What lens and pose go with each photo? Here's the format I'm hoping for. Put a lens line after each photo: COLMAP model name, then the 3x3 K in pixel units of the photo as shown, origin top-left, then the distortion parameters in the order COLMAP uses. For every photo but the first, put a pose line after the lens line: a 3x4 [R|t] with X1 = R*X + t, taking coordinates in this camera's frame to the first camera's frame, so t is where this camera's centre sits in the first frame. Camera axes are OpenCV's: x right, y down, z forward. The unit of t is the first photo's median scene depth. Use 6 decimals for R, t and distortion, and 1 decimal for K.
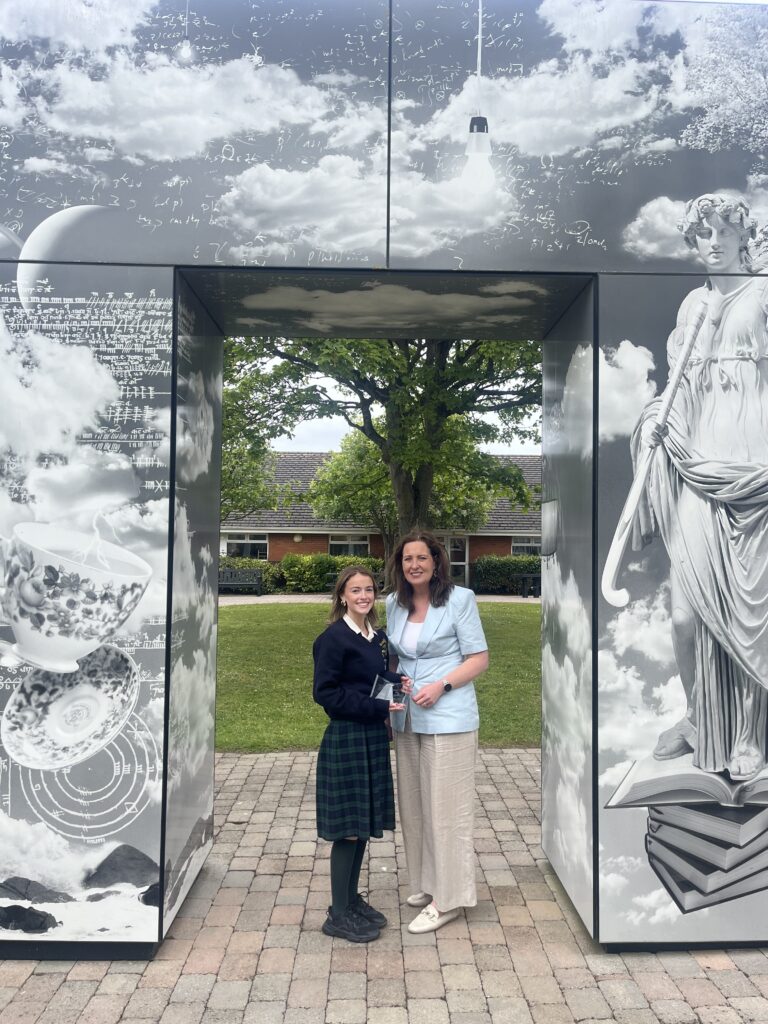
lens RADIAL K [[763.5, 0, 386.8], [0, 763.5, 520.2], [0, 0, 1]] dist [0.099506, -0.119380]
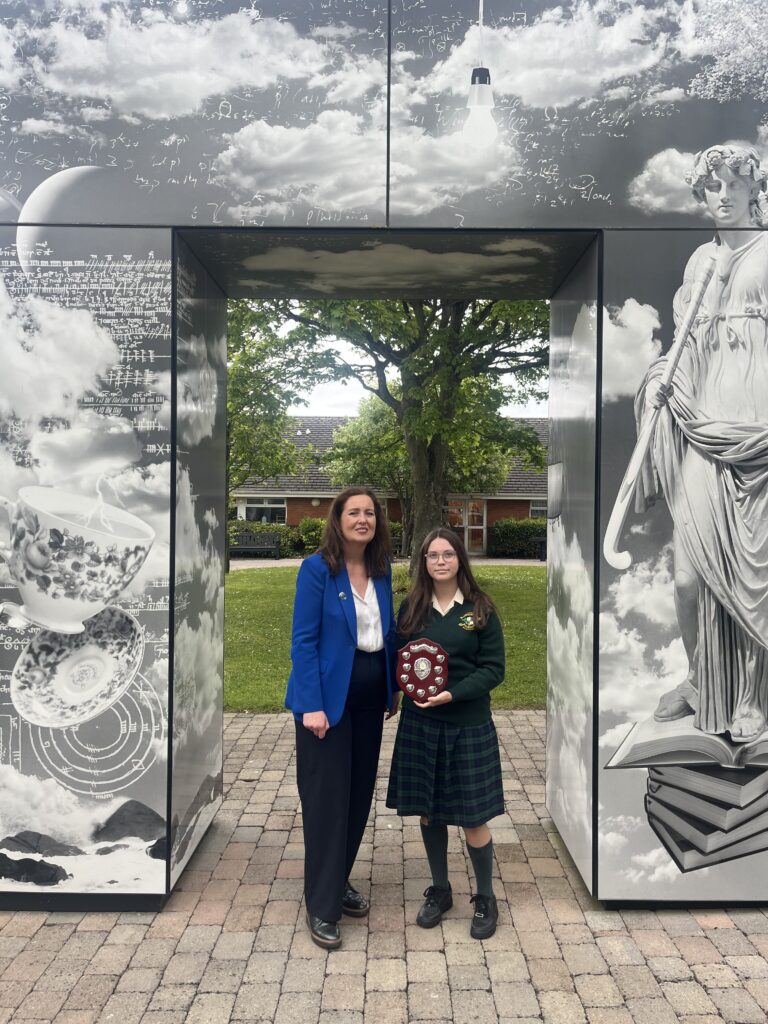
lens RADIAL K [[763.5, 0, 385.7], [0, 763.5, 512.7], [0, 0, 1]] dist [0.099506, -0.119380]
pose [[0.999619, -0.002139, -0.027509, 0.025214], [0.003159, 0.999308, 0.037062, 0.001457], [0.027411, -0.037135, 0.998934, 0.001210]]
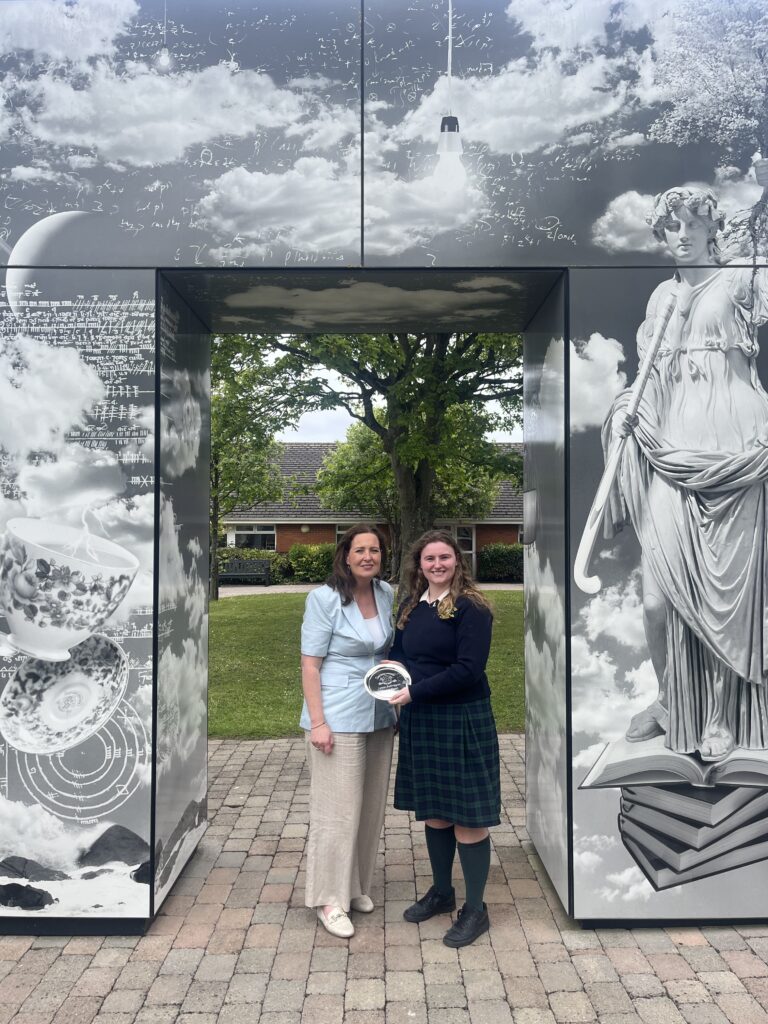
lens RADIAL K [[763.5, 0, 378.7], [0, 763.5, 517.1], [0, 0, 1]] dist [0.099506, -0.119380]
pose [[0.999636, -0.011505, -0.024401, 0.044164], [0.011748, 0.999883, 0.009819, -0.002648], [0.024286, -0.010102, 0.999654, -0.030609]]
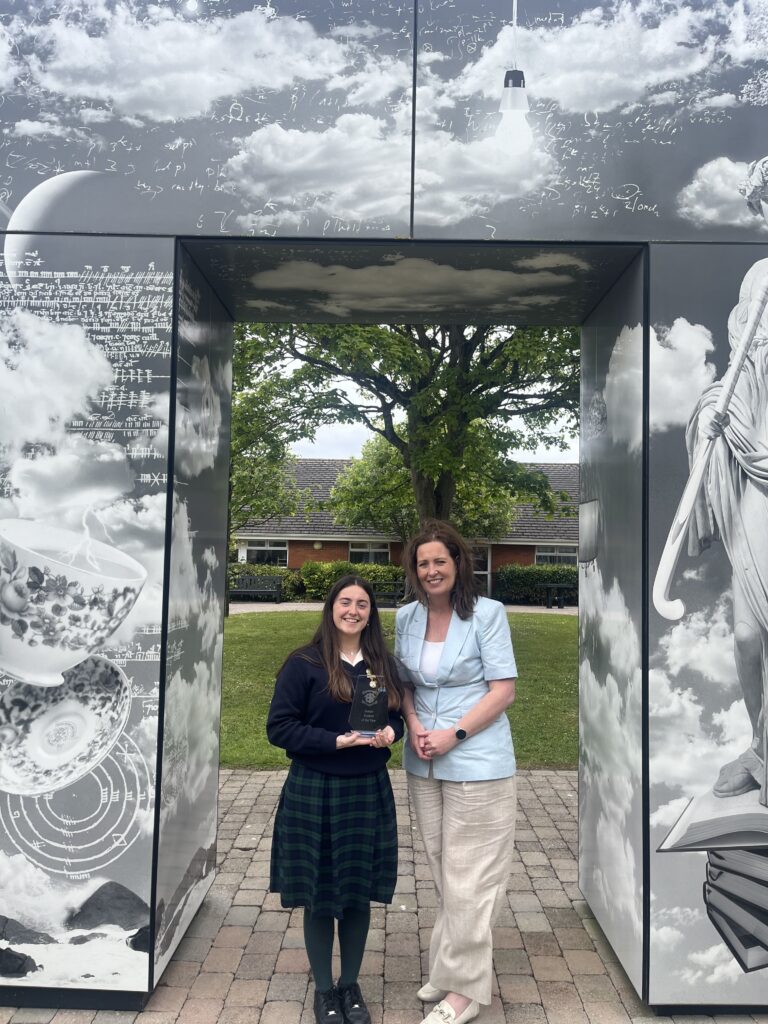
lens RADIAL K [[763.5, 0, 384.3], [0, 763.5, 514.7], [0, 0, 1]] dist [0.099506, -0.119380]
pose [[0.999505, 0.006828, -0.030702, -0.000708], [-0.007394, 0.999804, -0.018384, 0.011340], [0.030571, 0.018601, 0.999360, 0.108074]]
